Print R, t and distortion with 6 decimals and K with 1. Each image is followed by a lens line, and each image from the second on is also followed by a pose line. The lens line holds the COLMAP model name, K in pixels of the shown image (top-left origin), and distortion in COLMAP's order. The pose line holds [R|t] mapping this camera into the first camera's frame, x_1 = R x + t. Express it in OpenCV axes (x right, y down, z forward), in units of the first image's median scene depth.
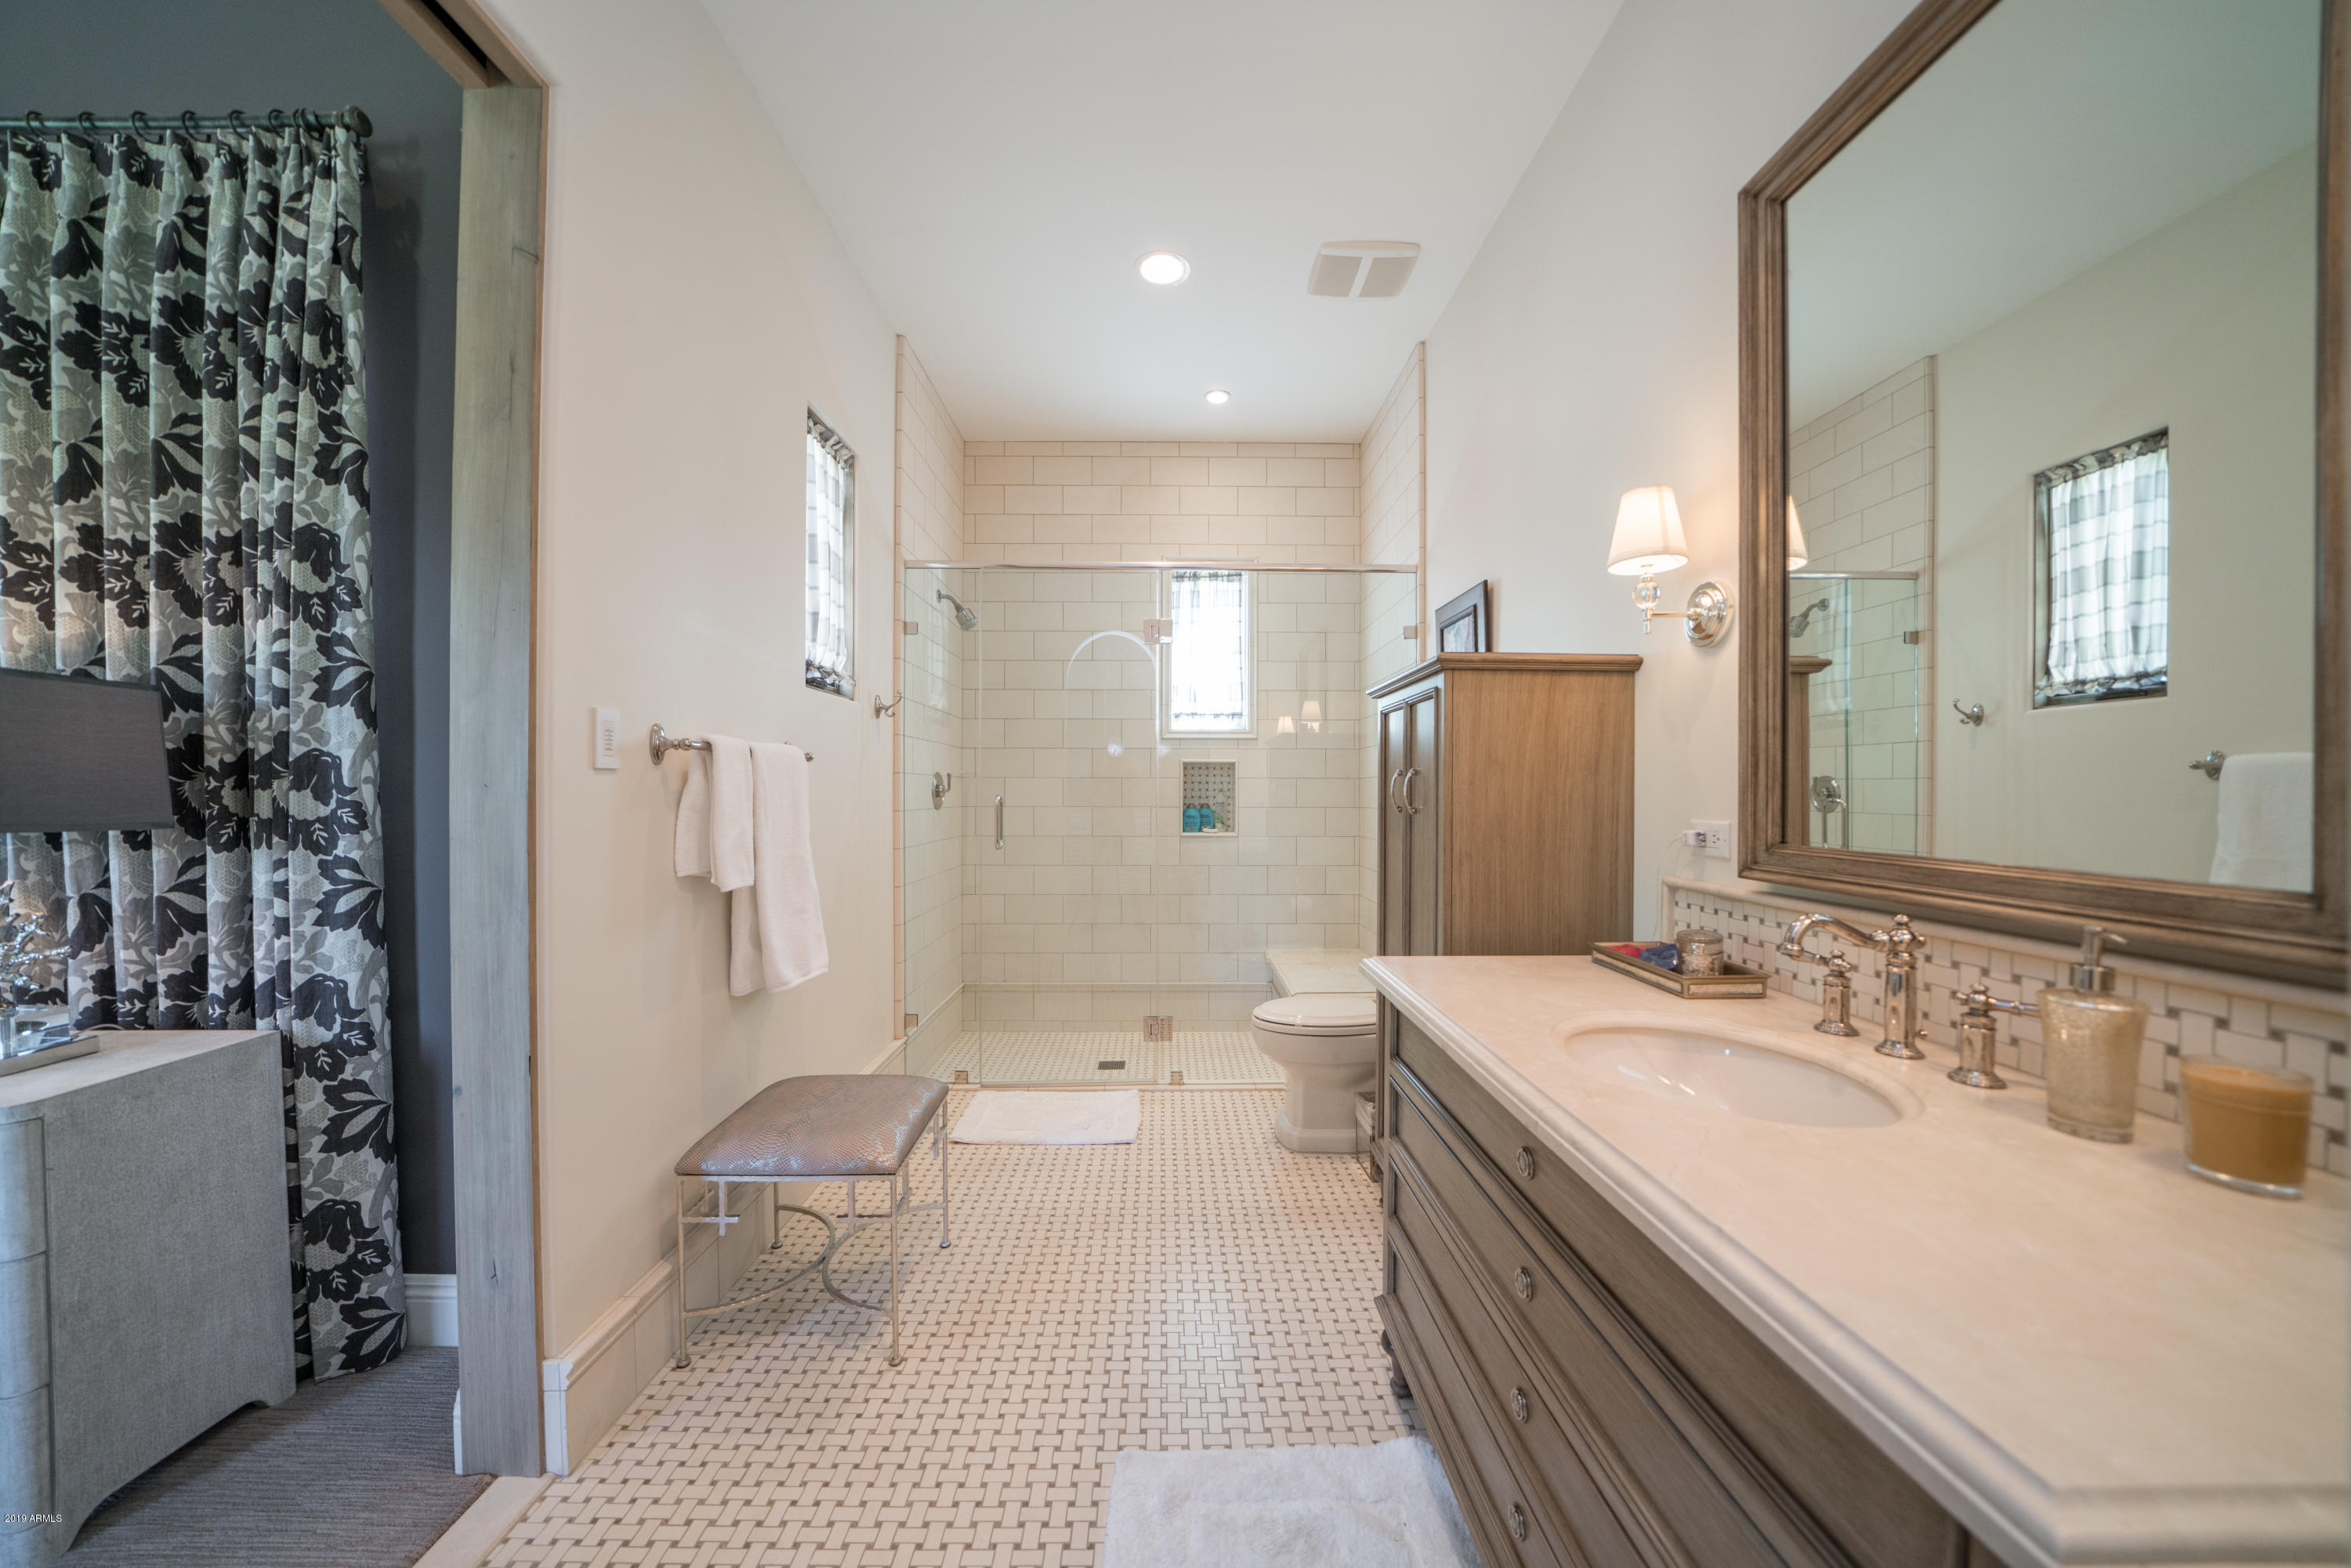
lens RADIAL K [[787.6, 0, 1172.9], [0, 787.6, 787.4], [0, 0, 1]] dist [-0.000287, -0.000014]
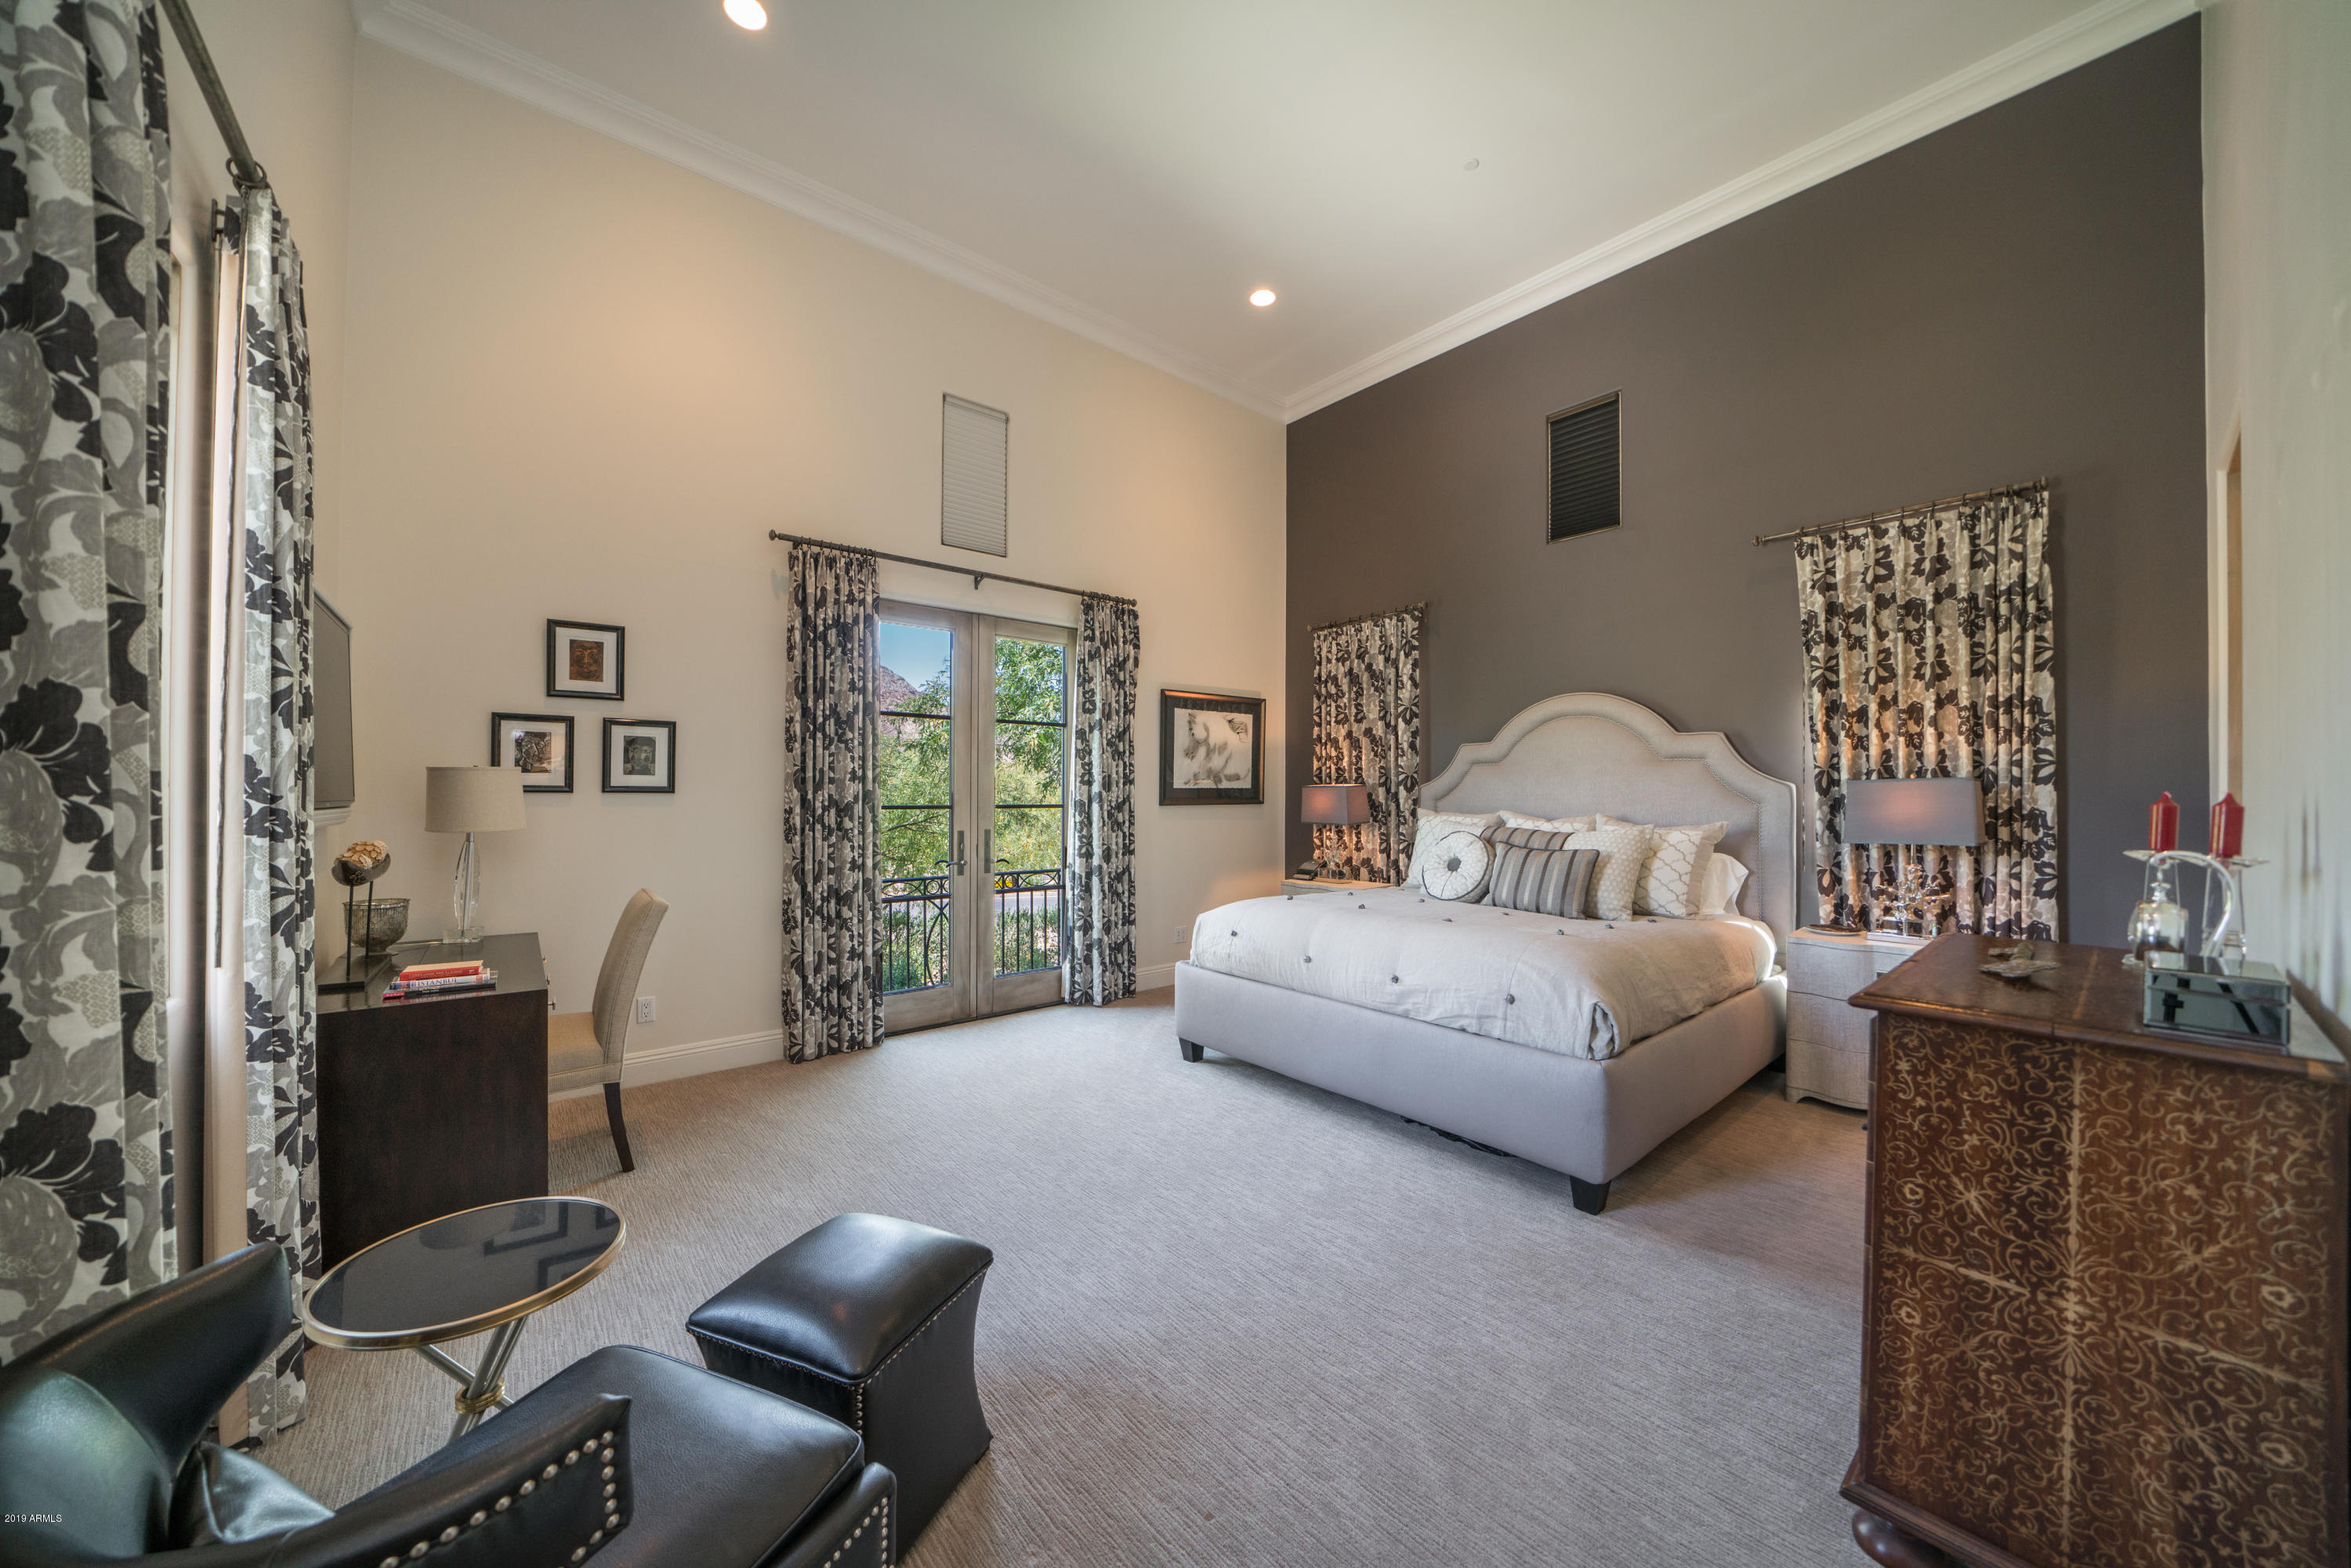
lens RADIAL K [[787.6, 0, 1175.7], [0, 787.6, 791.7], [0, 0, 1]] dist [-0.000287, -0.000014]
pose [[0.627184, -0.007900, -0.778831, -0.896871], [-0.008451, 0.999821, -0.016948, -0.035161], [0.778825, 0.017211, 0.627005, -1.934194]]
